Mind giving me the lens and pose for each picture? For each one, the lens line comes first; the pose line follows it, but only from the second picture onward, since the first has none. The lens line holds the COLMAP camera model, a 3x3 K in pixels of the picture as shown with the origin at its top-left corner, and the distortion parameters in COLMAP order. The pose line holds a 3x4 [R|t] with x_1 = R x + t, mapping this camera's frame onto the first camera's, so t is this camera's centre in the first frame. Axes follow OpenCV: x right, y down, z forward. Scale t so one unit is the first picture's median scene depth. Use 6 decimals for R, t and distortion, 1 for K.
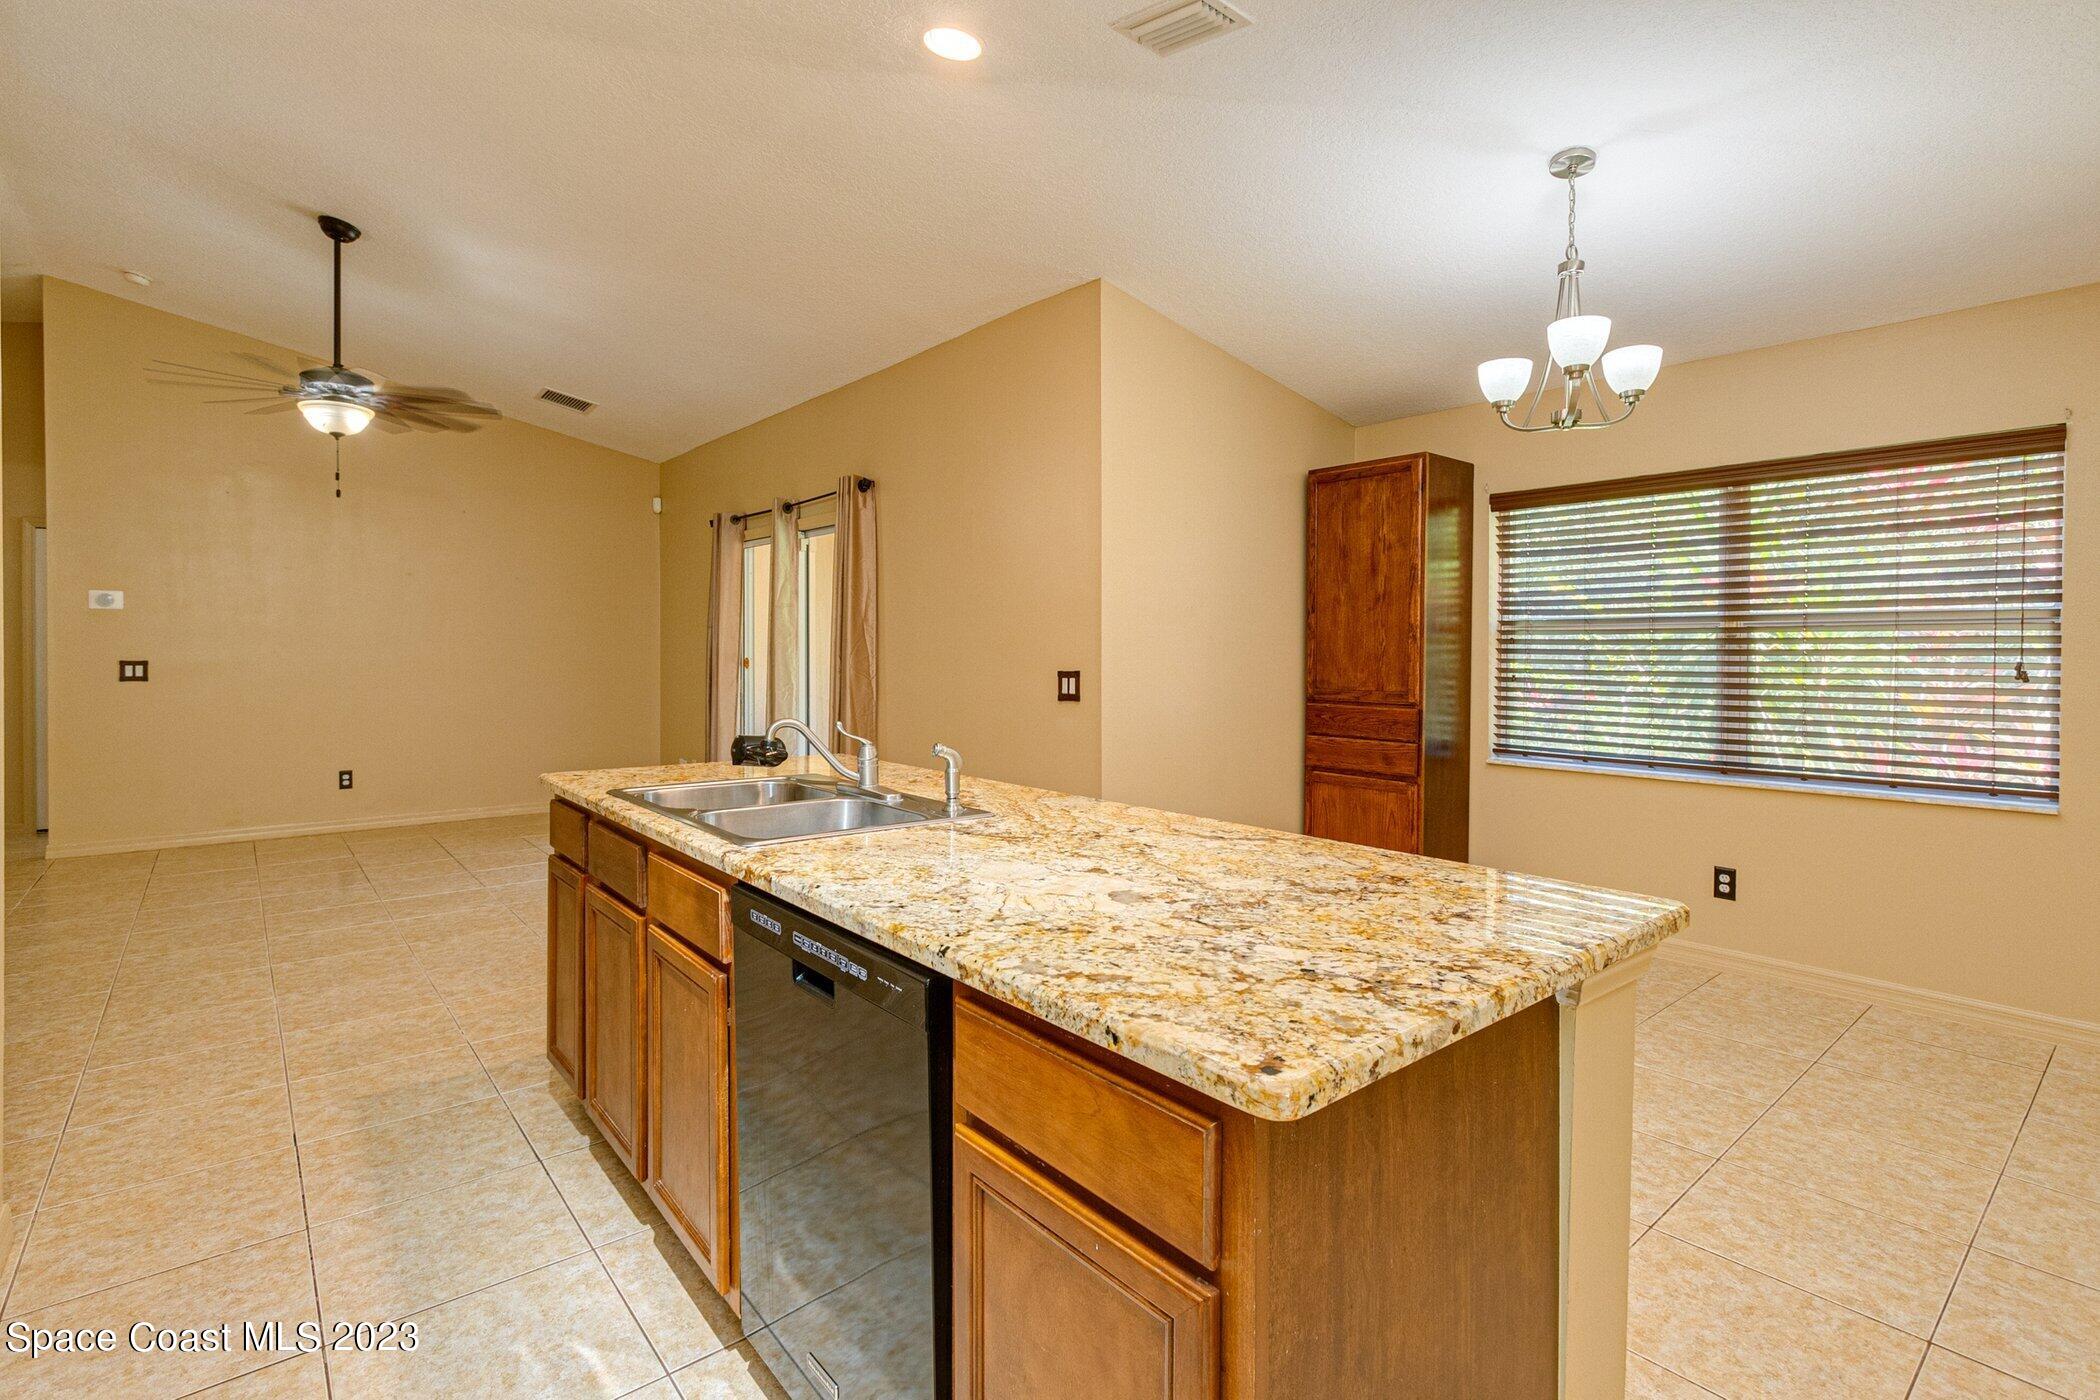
lens RADIAL K [[993.4, 0, 1041.5], [0, 993.4, 664.4], [0, 0, 1]] dist [0.004528, -0.000839]
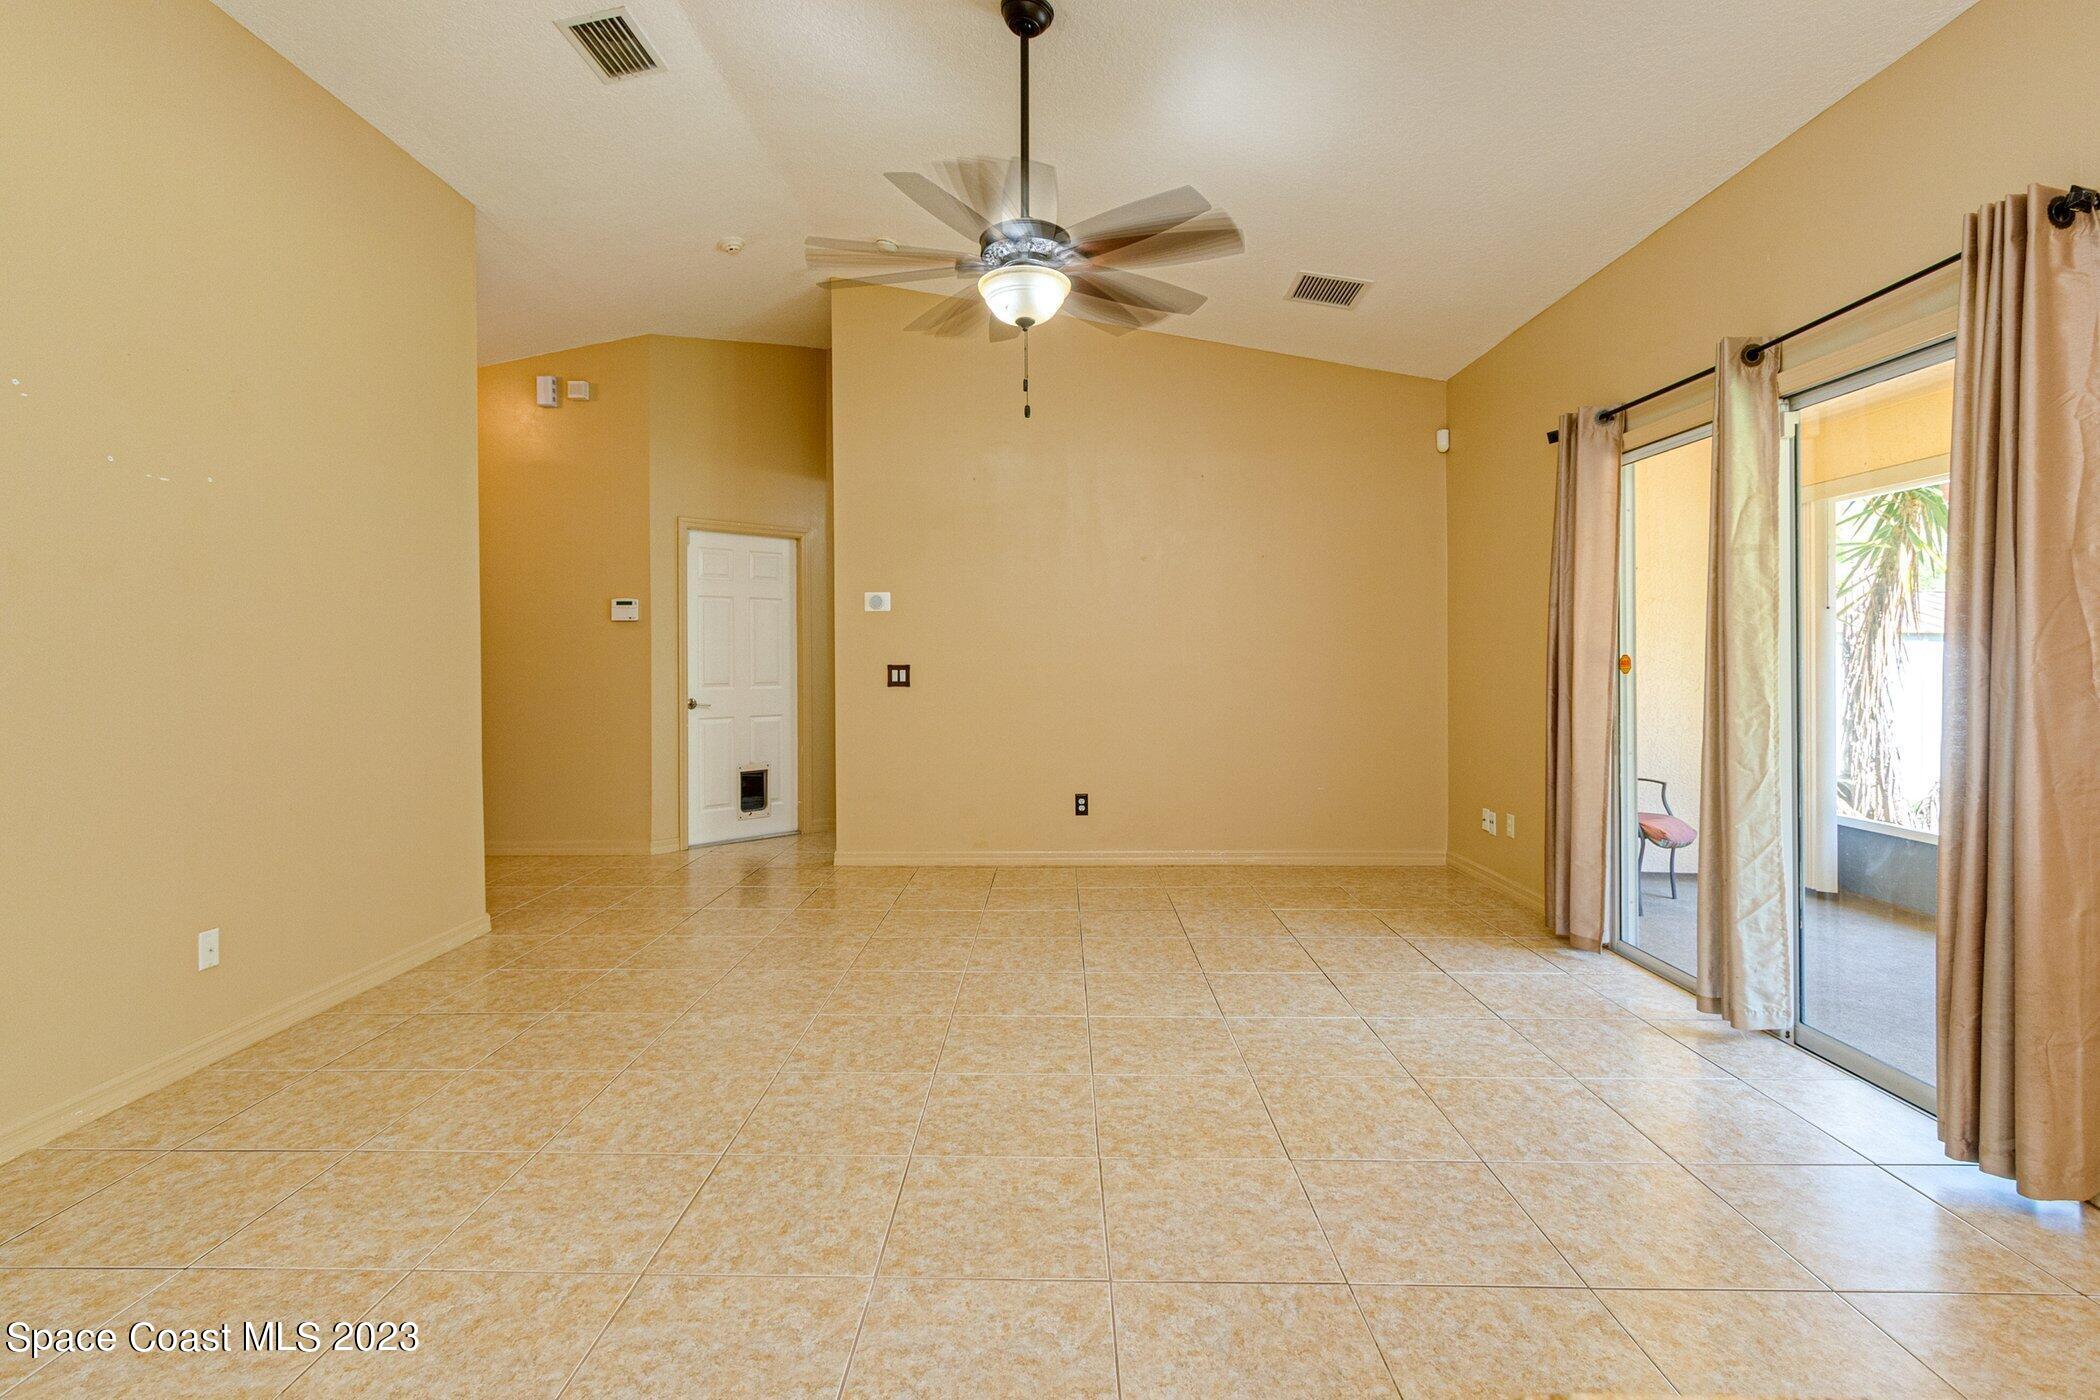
lens RADIAL K [[966.6, 0, 1030.2], [0, 966.6, 664.0], [0, 0, 1]] dist [0.001162, 0.000261]
pose [[0.753276, -0.006366, -0.657674, -0.274632], [-0.000355, 0.999949, -0.010086, 0.006121], [0.657704, 0.007831, 0.753235, 0.508500]]
